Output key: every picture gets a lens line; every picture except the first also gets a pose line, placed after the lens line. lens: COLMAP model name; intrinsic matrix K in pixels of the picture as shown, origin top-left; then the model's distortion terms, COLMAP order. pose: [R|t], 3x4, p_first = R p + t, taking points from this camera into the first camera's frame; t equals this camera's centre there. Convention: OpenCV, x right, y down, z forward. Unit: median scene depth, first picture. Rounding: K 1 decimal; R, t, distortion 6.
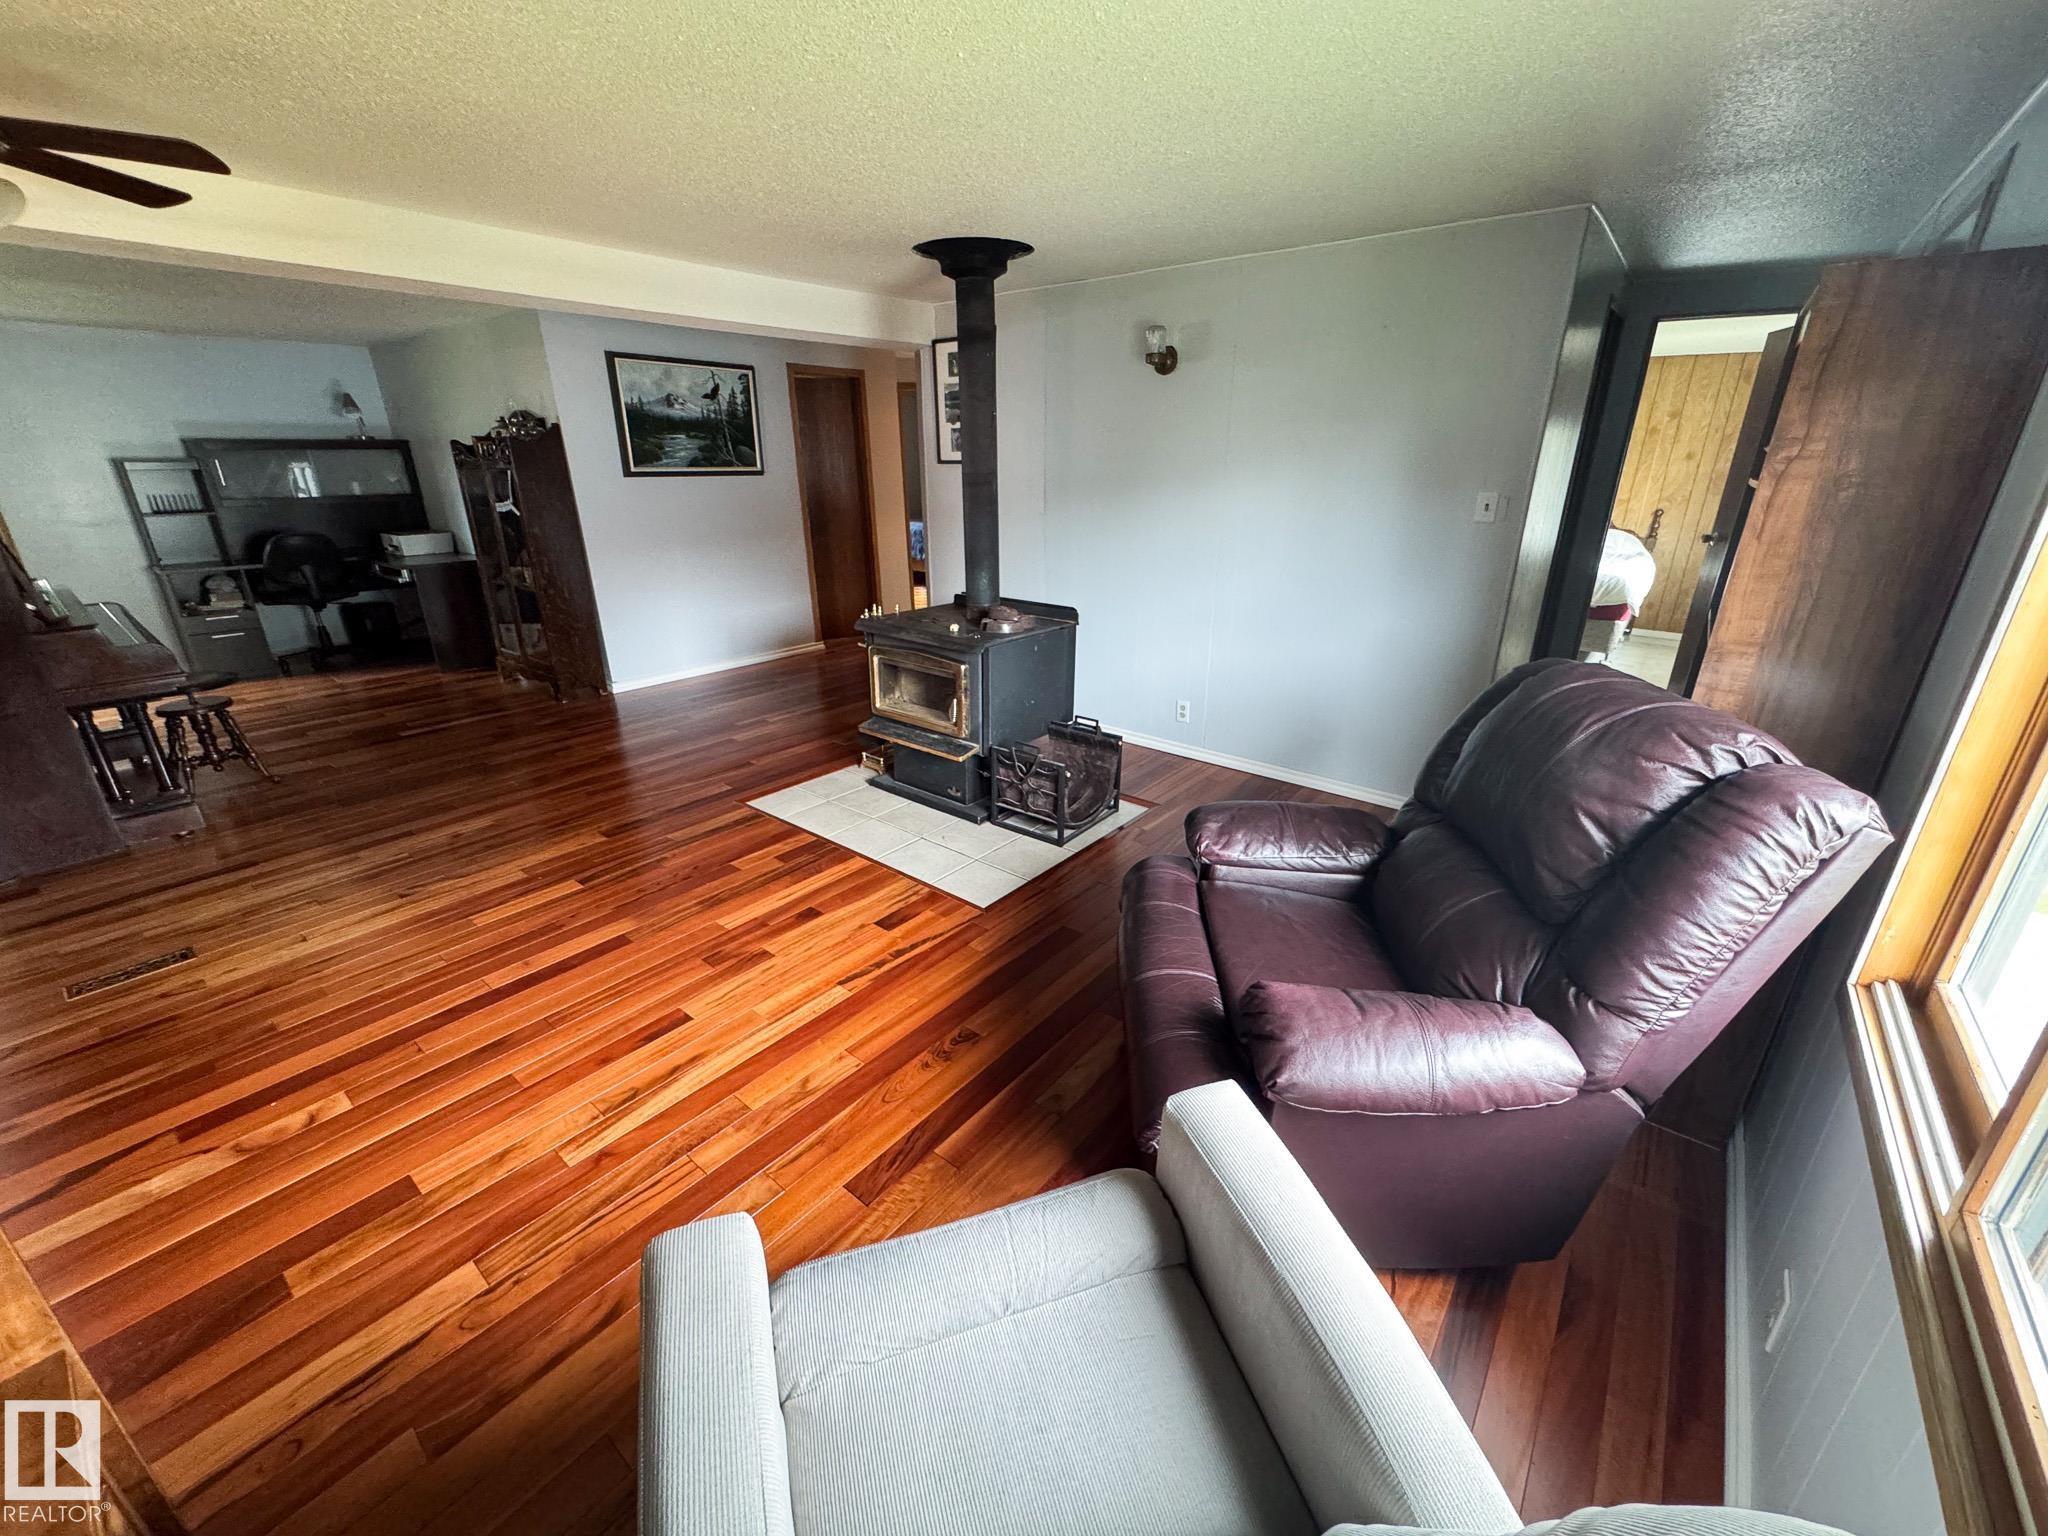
lens RADIAL K [[812.7, 0, 1029.7], [0, 812.7, 752.3], [0, 0, 1]] dist [-0.001390, 0.000114]
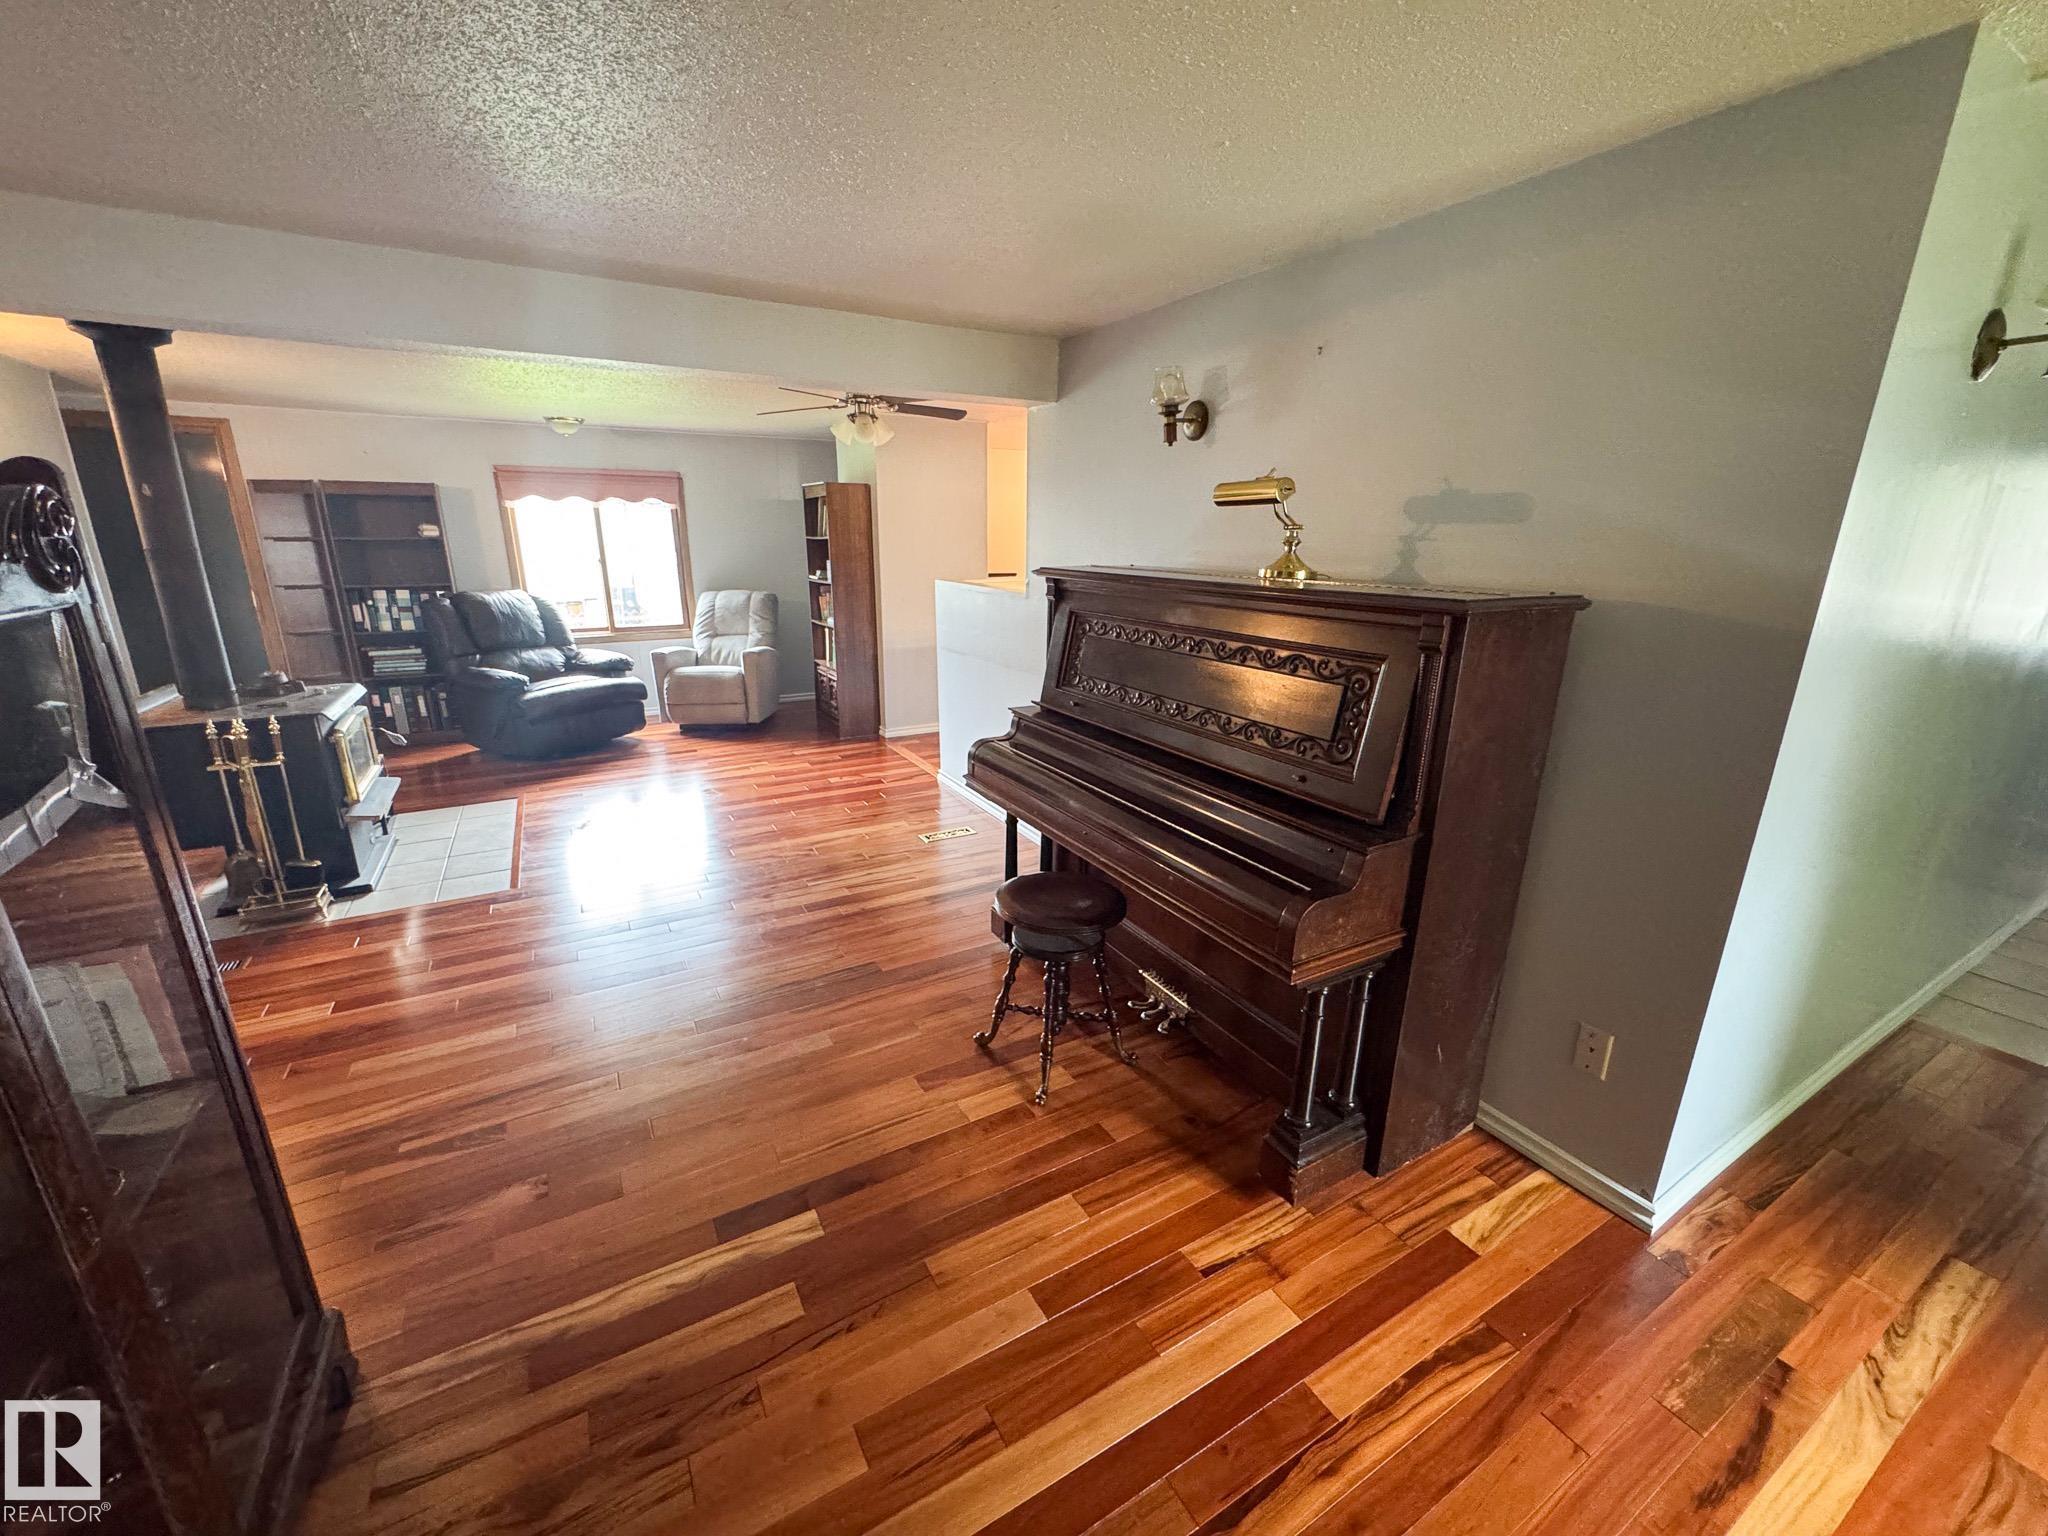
lens RADIAL K [[812.7, 0, 1015.5], [0, 812.7, 768.5], [0, 0, 1]] dist [-0.001390, 0.000114]
pose [[-0.923125, -0.110909, 0.368158, -1.595089], [0.129401, 0.812030, 0.569089, -0.660122], [-0.362072, 0.572980, -0.735254, 1.826267]]
